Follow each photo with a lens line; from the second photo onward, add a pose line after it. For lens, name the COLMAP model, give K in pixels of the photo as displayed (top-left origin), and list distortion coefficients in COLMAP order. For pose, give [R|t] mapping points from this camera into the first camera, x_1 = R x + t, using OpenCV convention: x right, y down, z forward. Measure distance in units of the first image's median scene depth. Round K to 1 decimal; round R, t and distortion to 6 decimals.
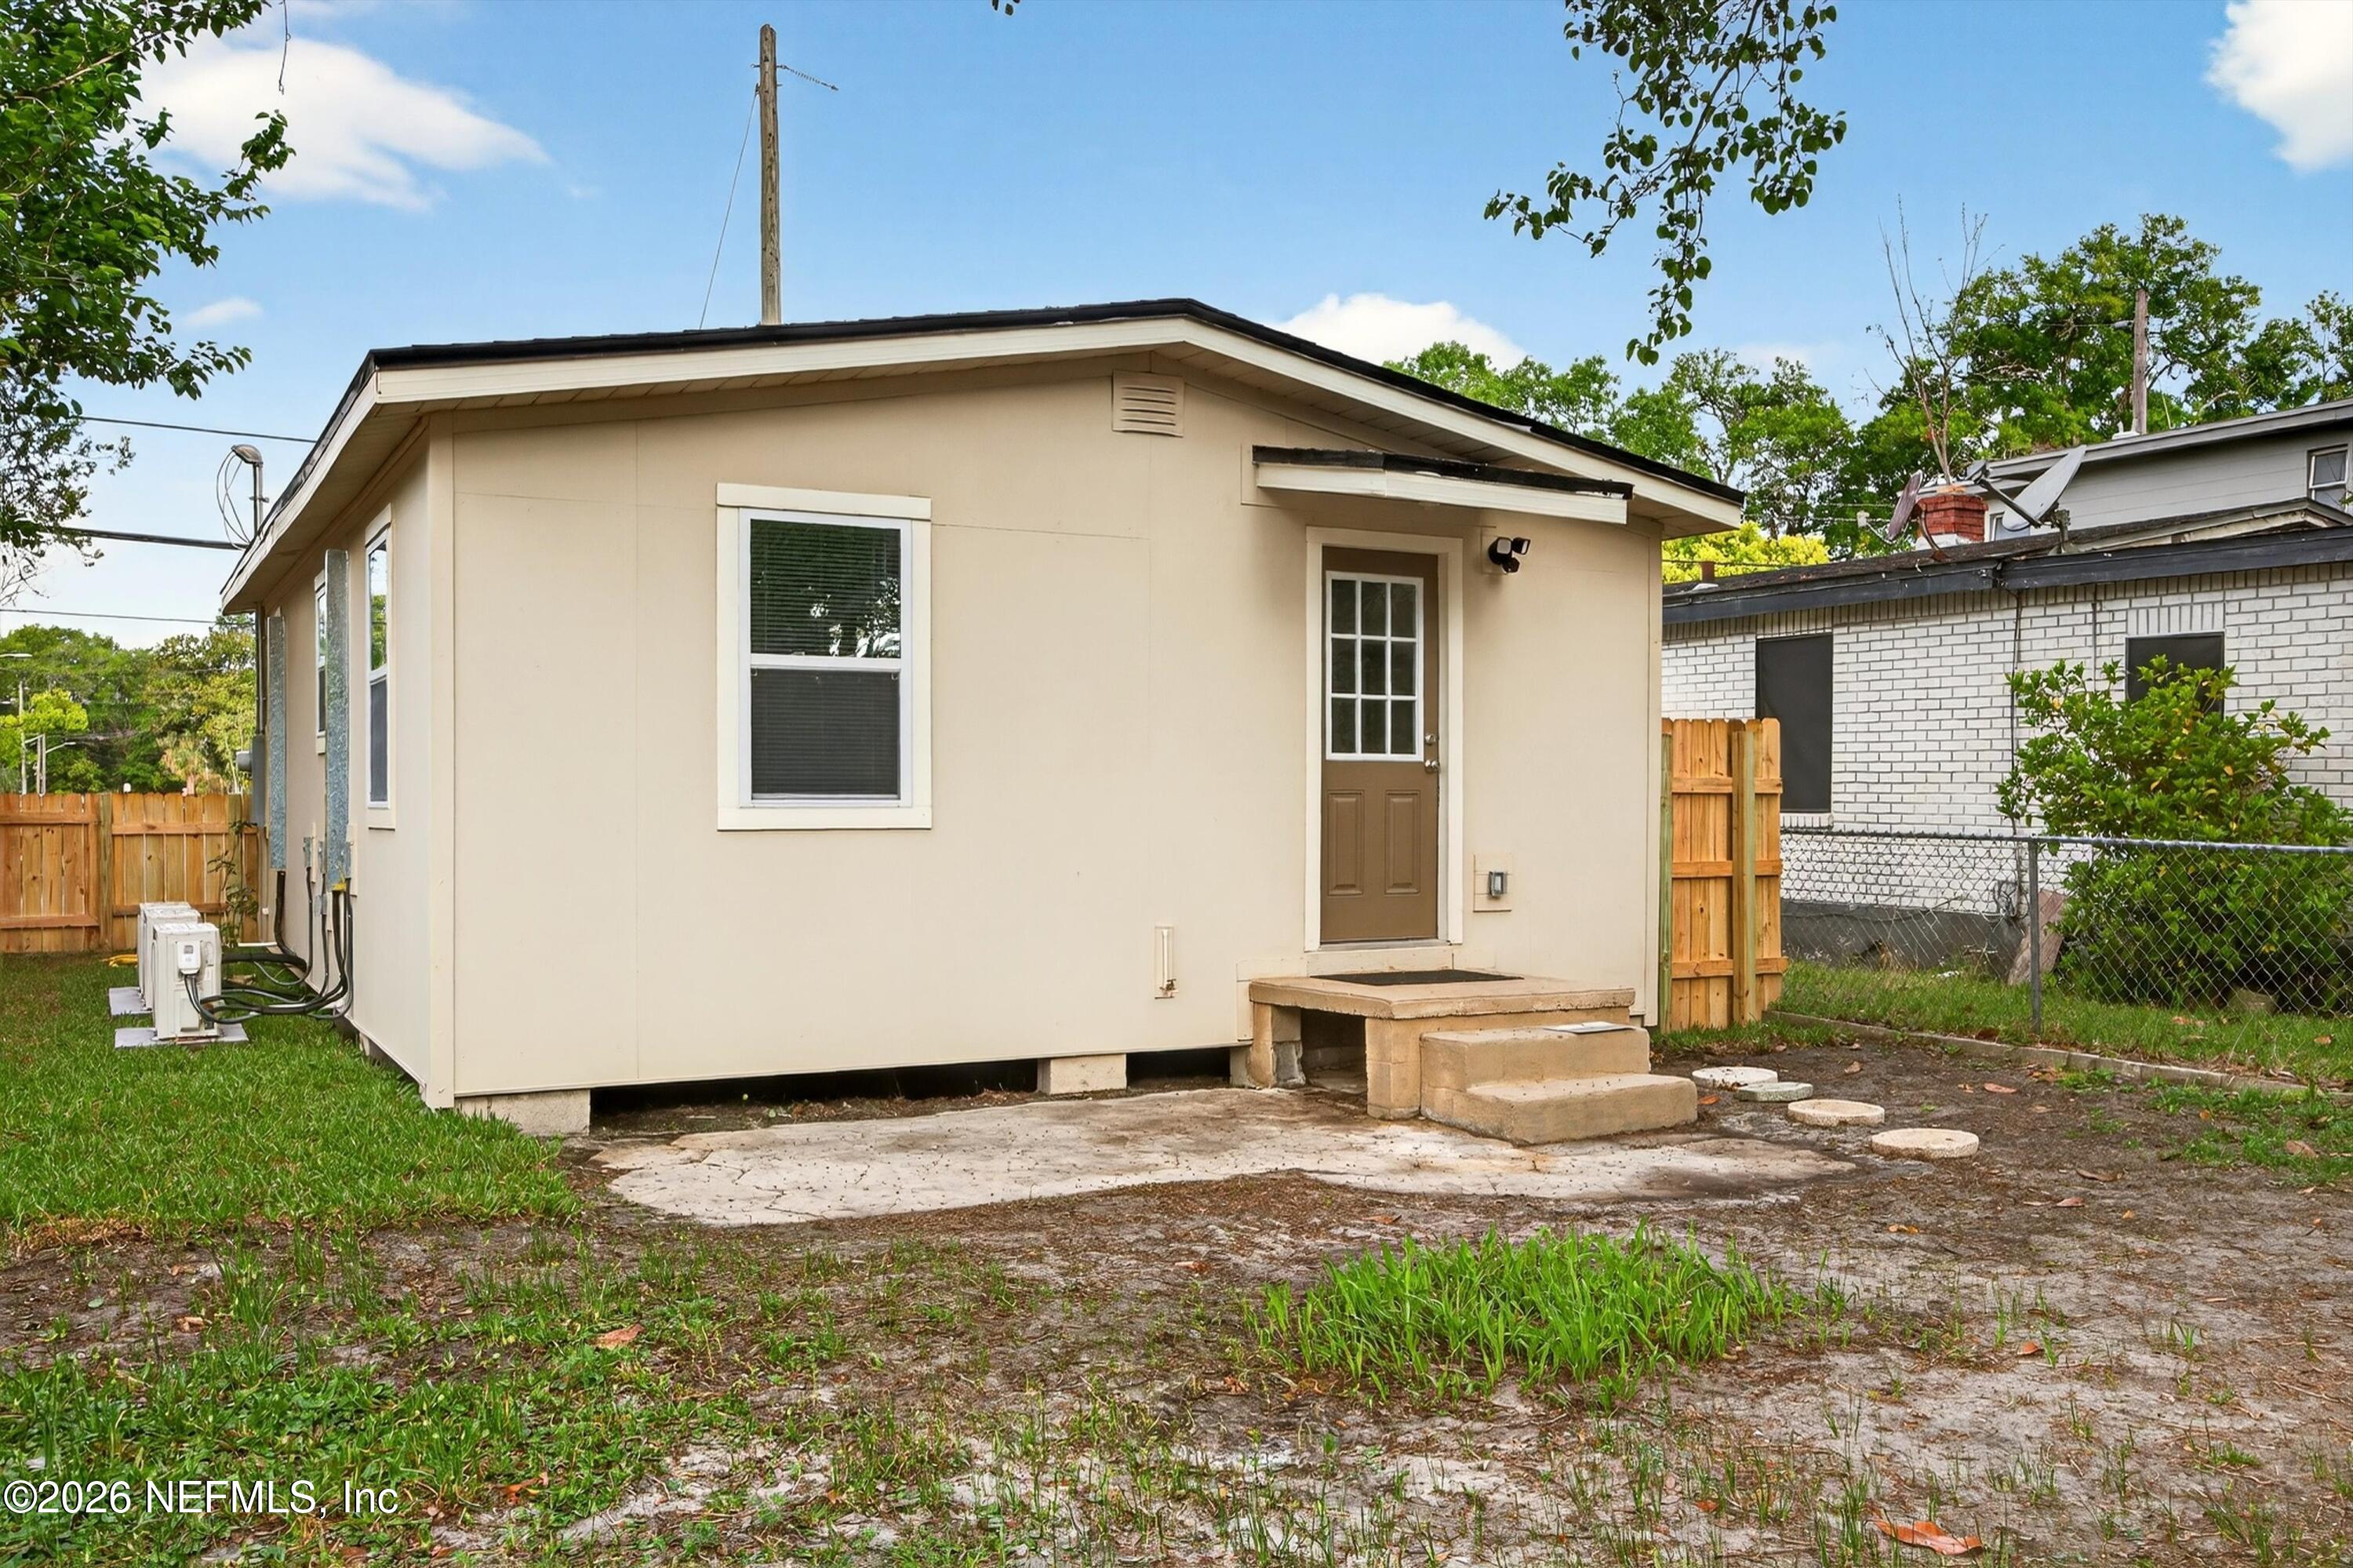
lens RADIAL K [[1952.7, 0, 1177.5], [0, 1952.7, 738.8], [0, 0, 1]] dist [0.001607, 0.001054]
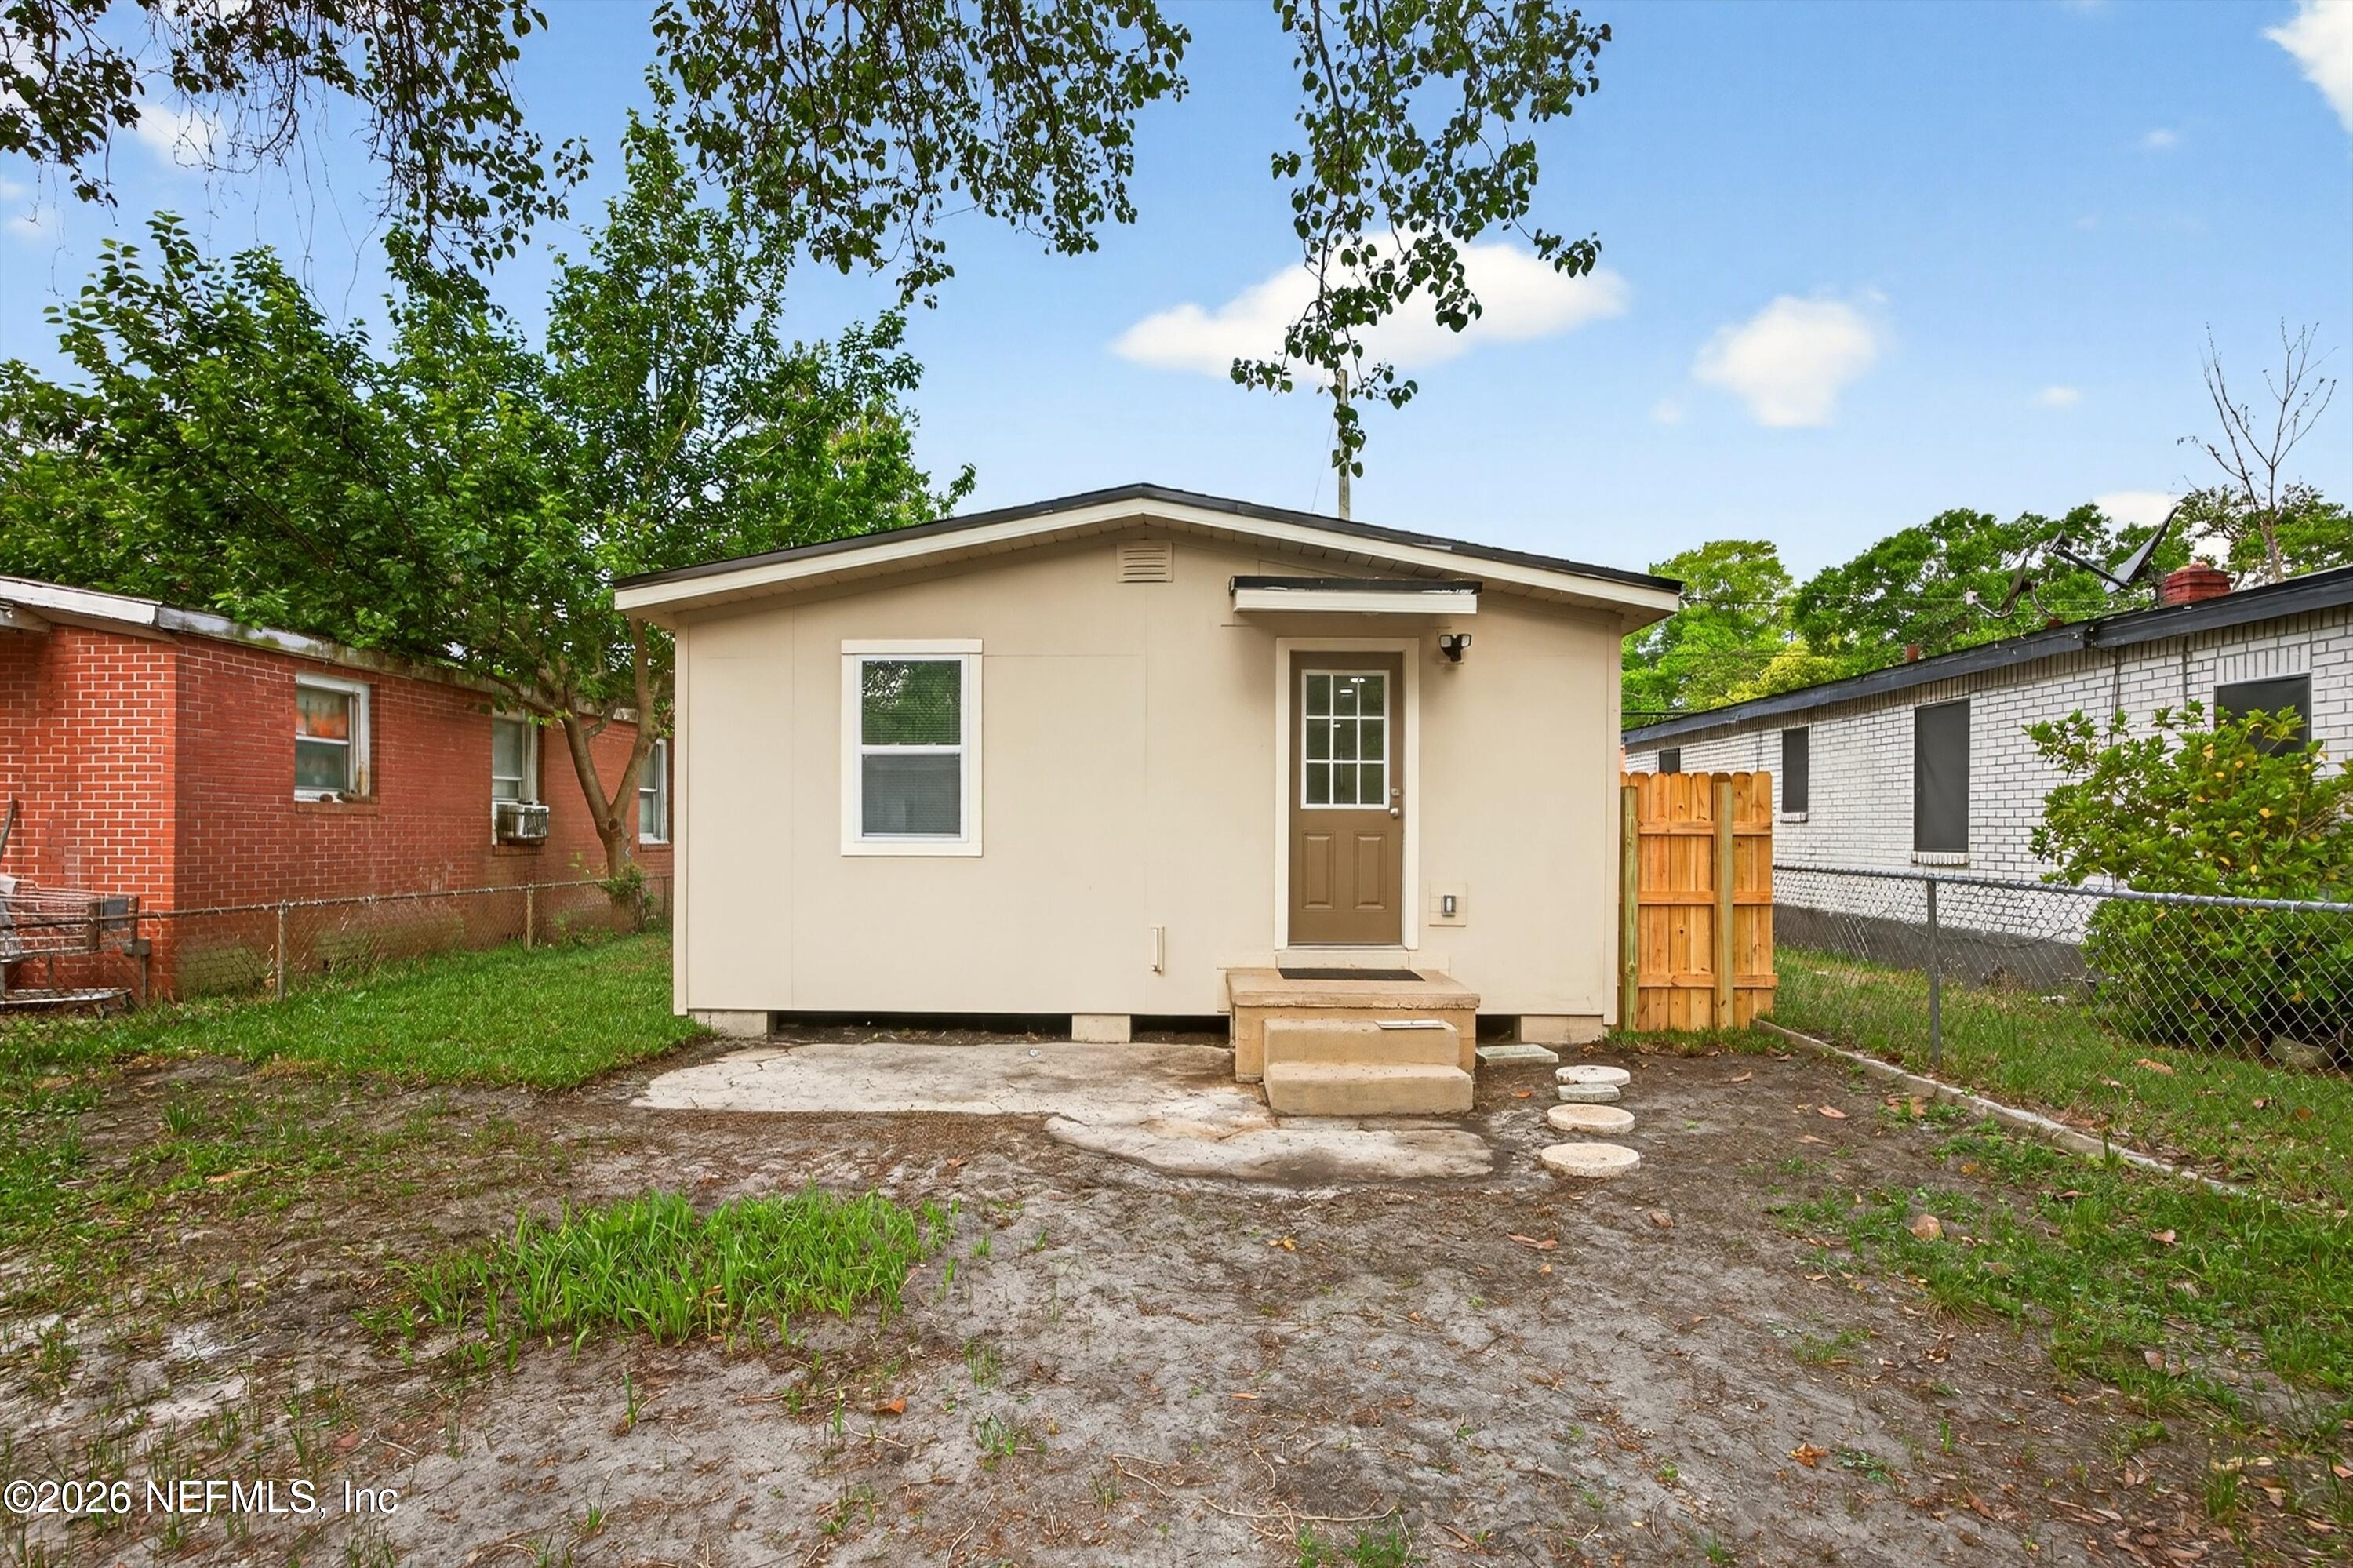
lens RADIAL K [[1137.7, 0, 1180.5], [0, 1137.7, 798.7], [0, 0, 1]] dist [-0.010858, 0.000666]
pose [[0.870485, -0.013545, -0.492008, 0.380269], [0.011500, 0.999908, -0.007181, 0.007918], [0.492060, 0.000593, 0.870561, 0.263412]]
